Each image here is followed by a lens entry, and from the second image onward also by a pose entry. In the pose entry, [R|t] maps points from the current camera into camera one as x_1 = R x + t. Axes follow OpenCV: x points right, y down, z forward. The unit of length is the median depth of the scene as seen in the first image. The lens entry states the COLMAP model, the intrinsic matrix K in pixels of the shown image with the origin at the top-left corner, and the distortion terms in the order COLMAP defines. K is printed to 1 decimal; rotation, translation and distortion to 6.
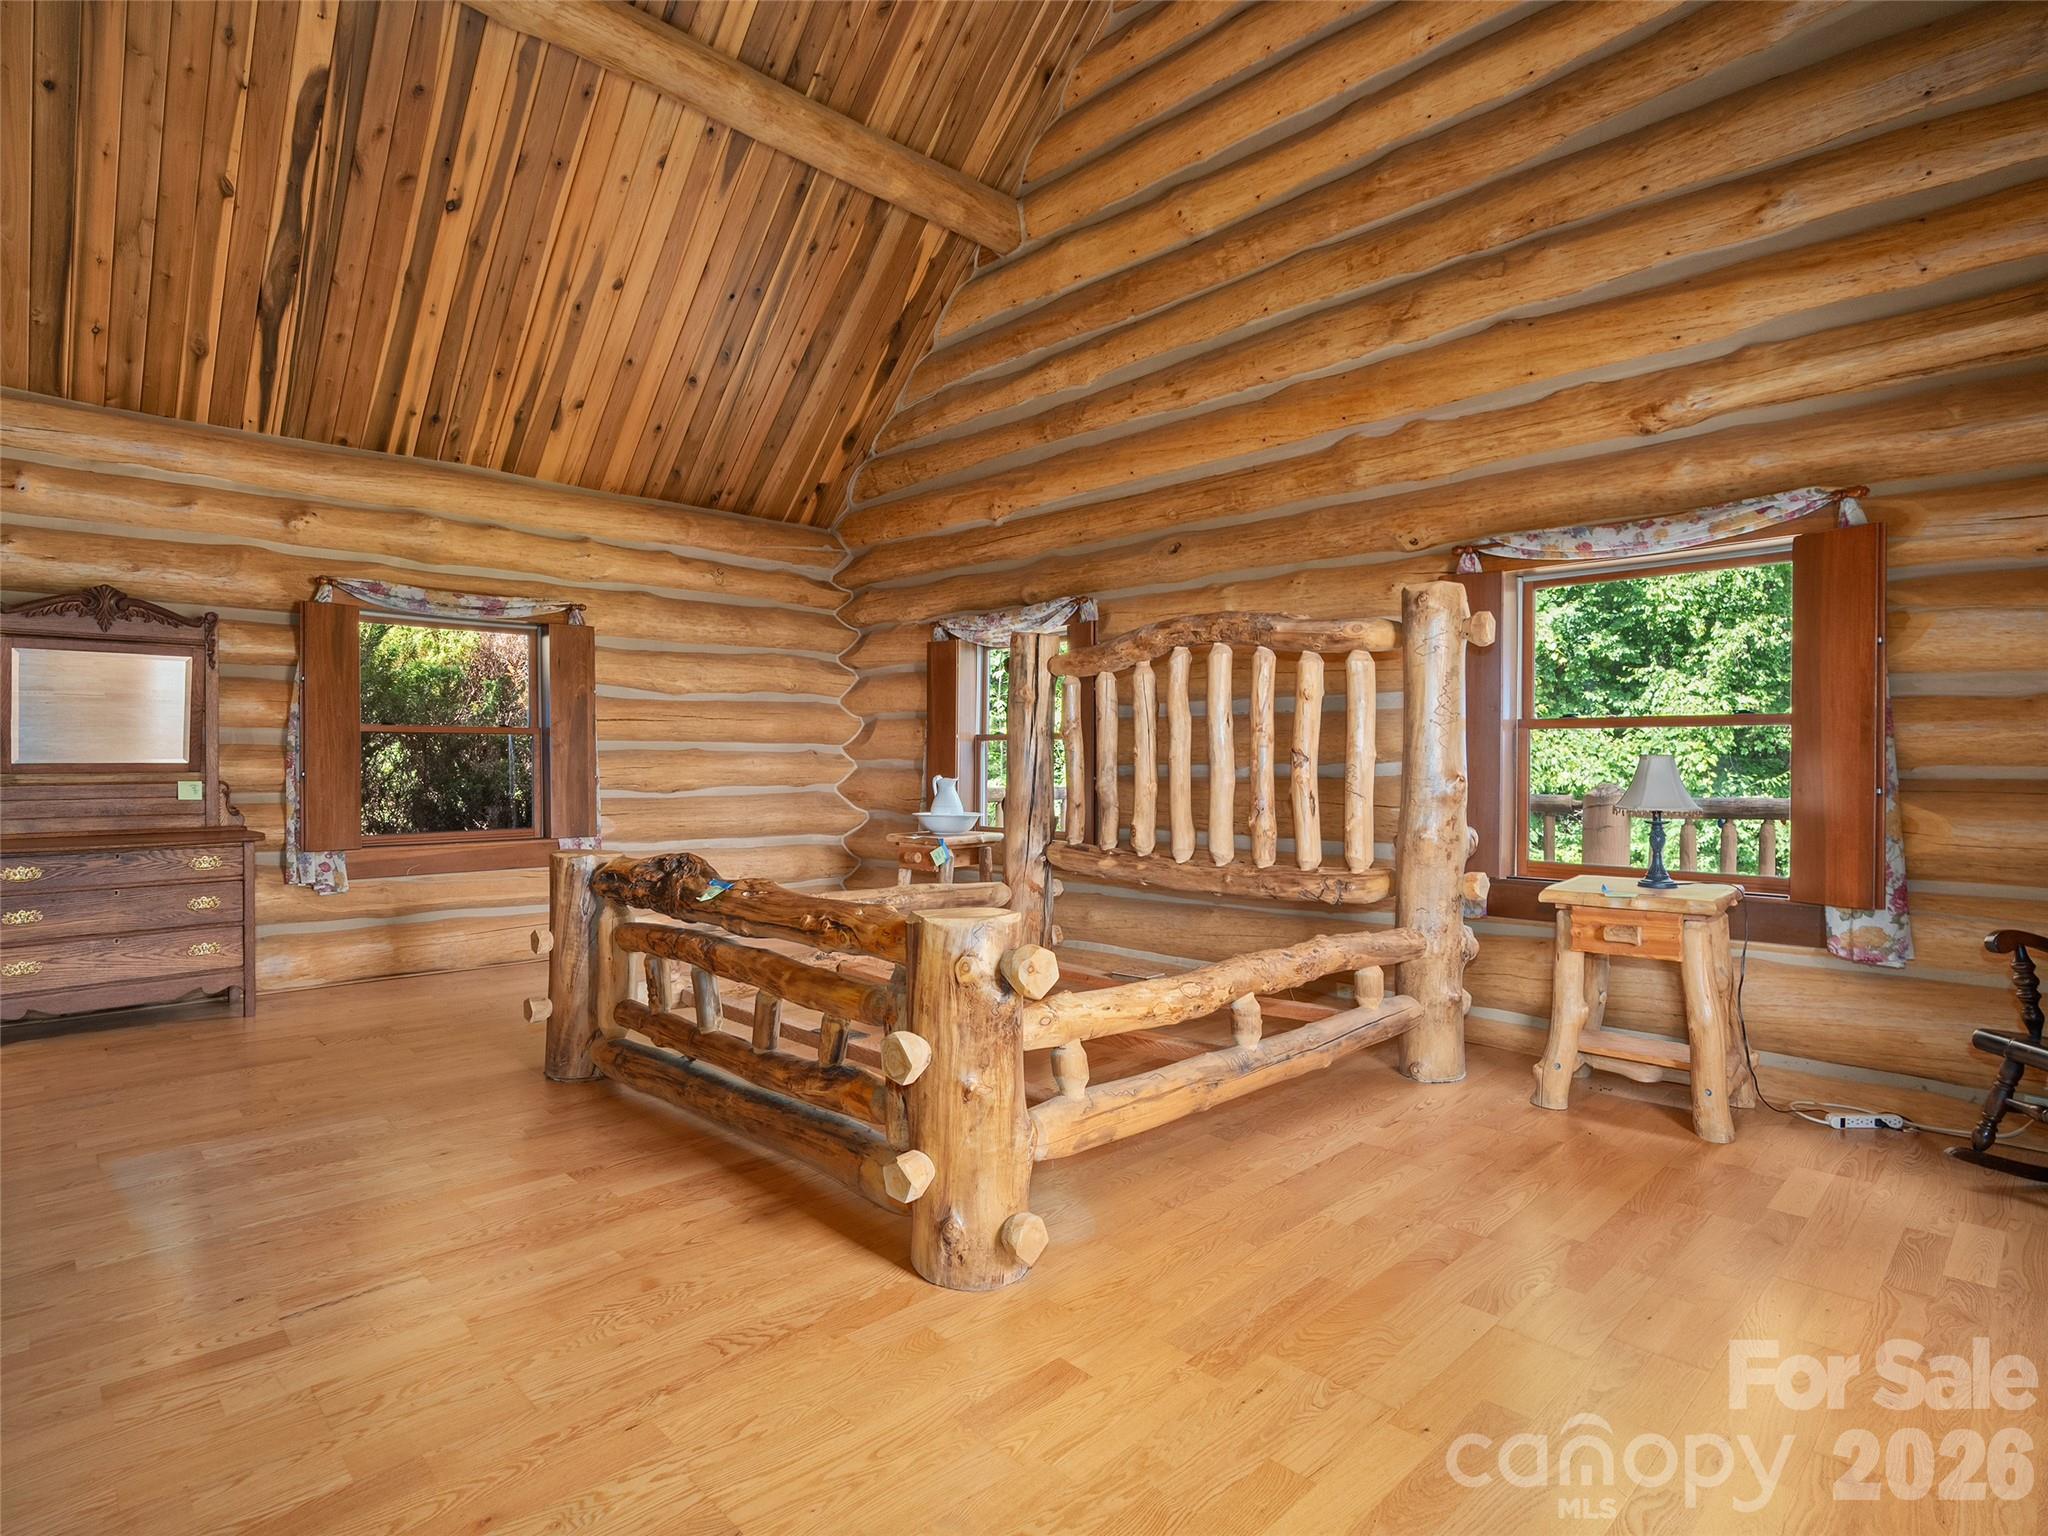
lens RADIAL K [[1050.6, 0, 1021.8], [0, 1050.6, 755.5], [0, 0, 1]] dist [-0.006588, 0.000742]
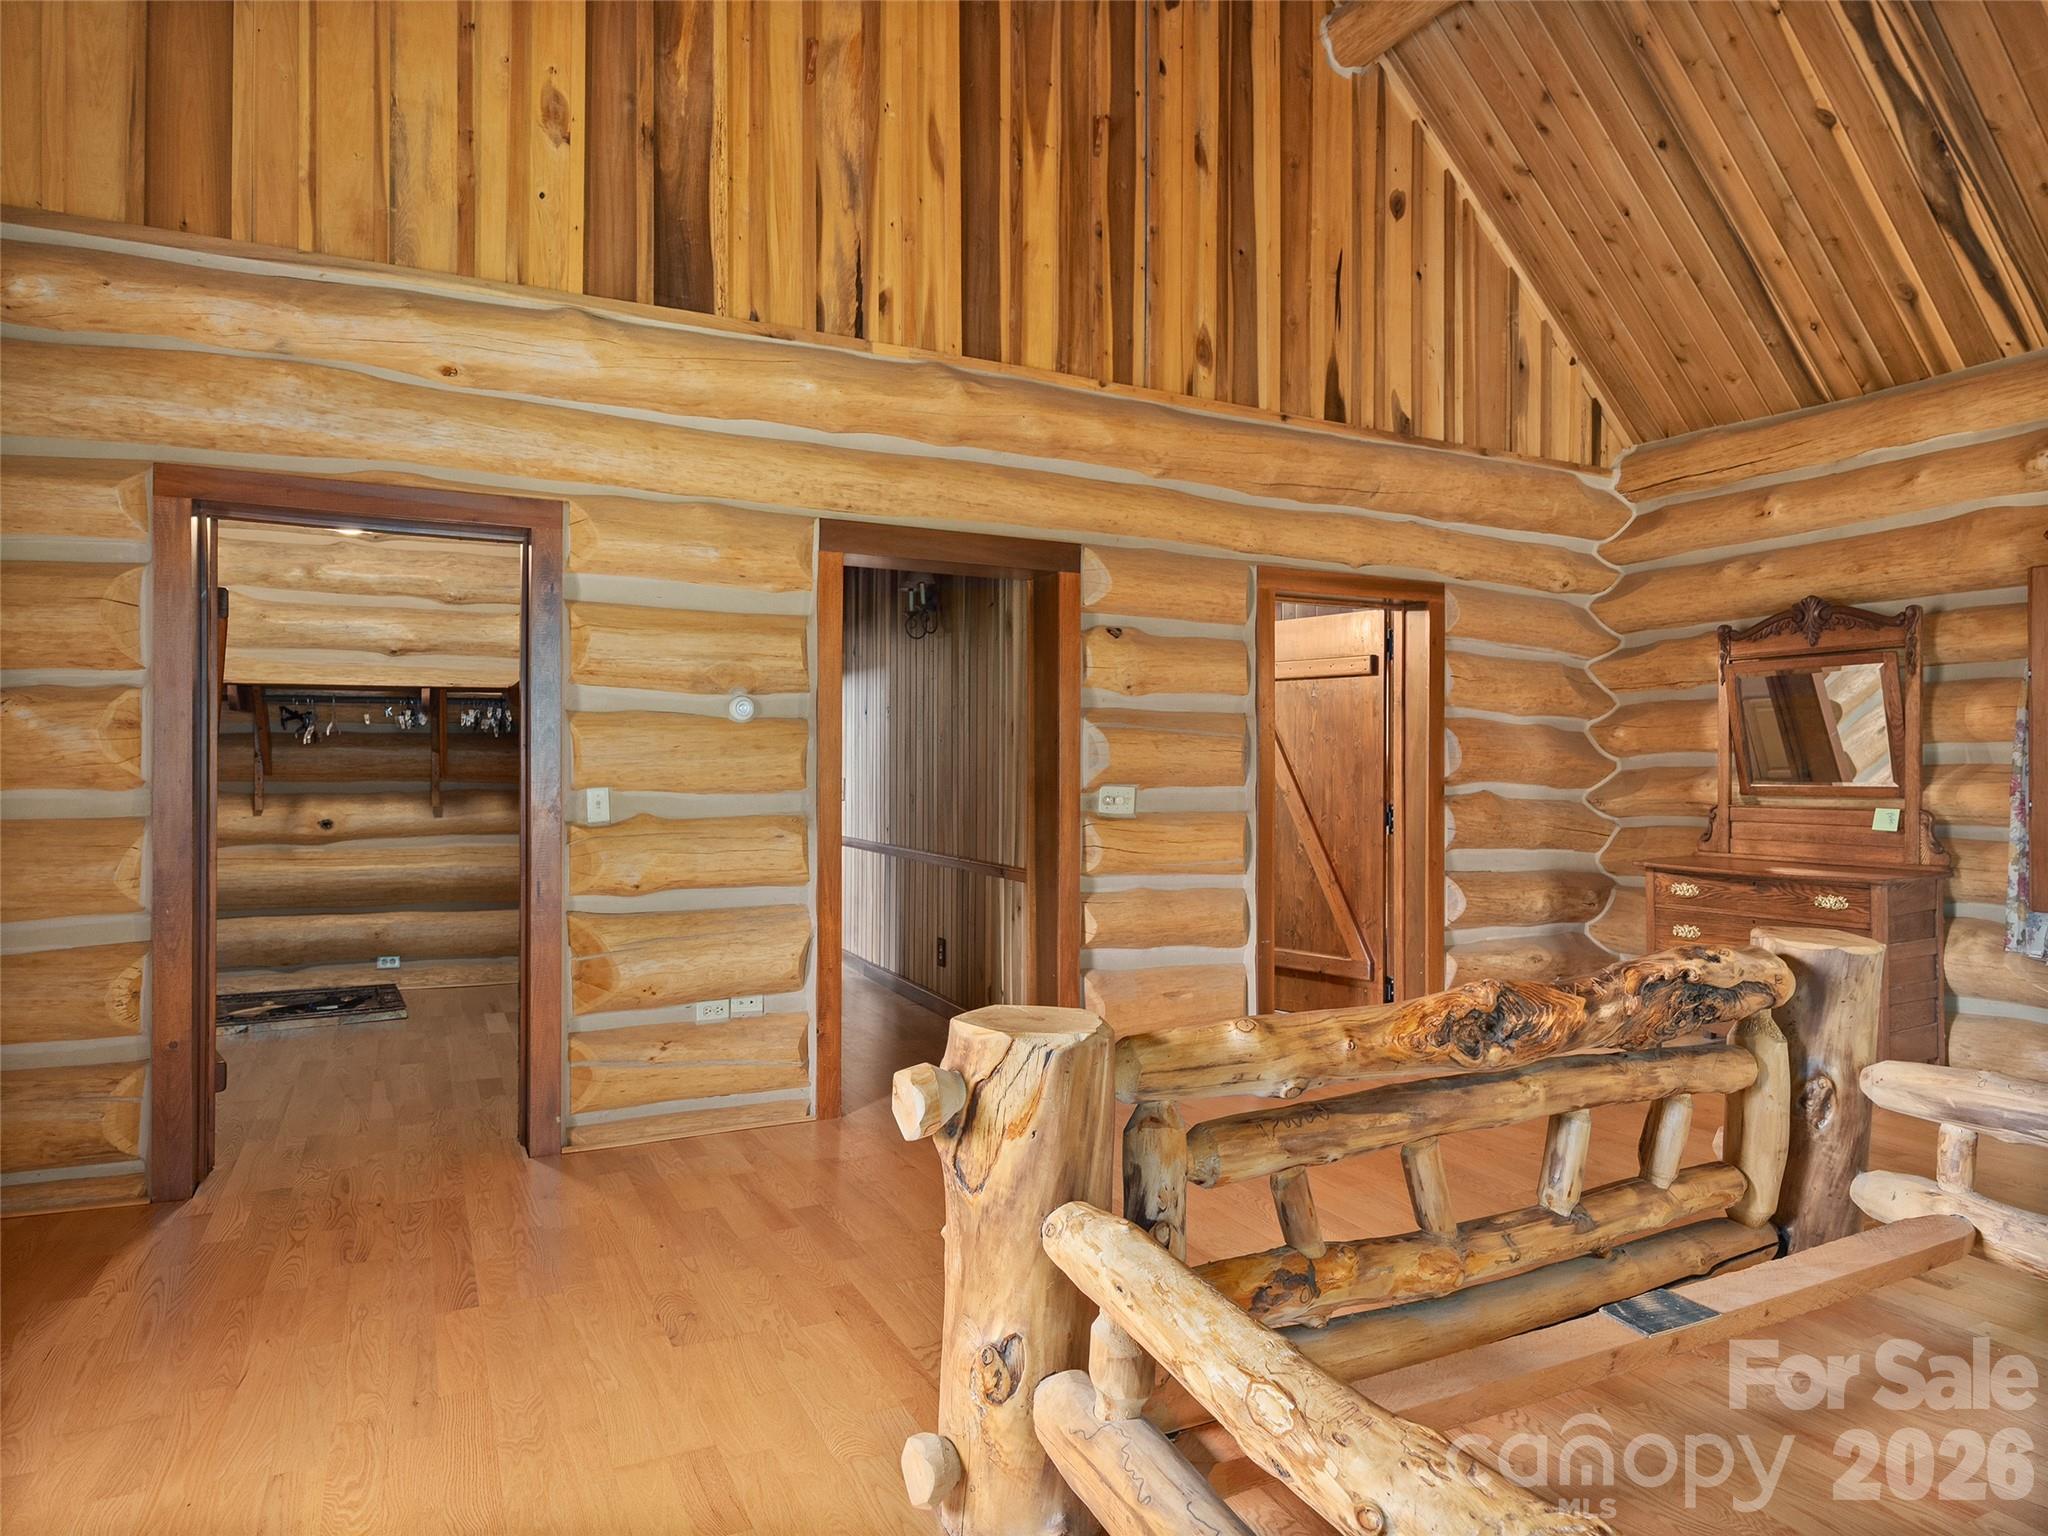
lens RADIAL K [[1244.1, 0, 1017.9], [0, 1244.1, 760.7], [0, 0, 1]] dist [0.003568, 0.000055]
pose [[-0.308062, 0.000399, -0.951366, 0.389840], [0.008614, 0.999960, -0.002370, -0.018029], [0.951327, -0.008926, -0.308053, 0.635444]]
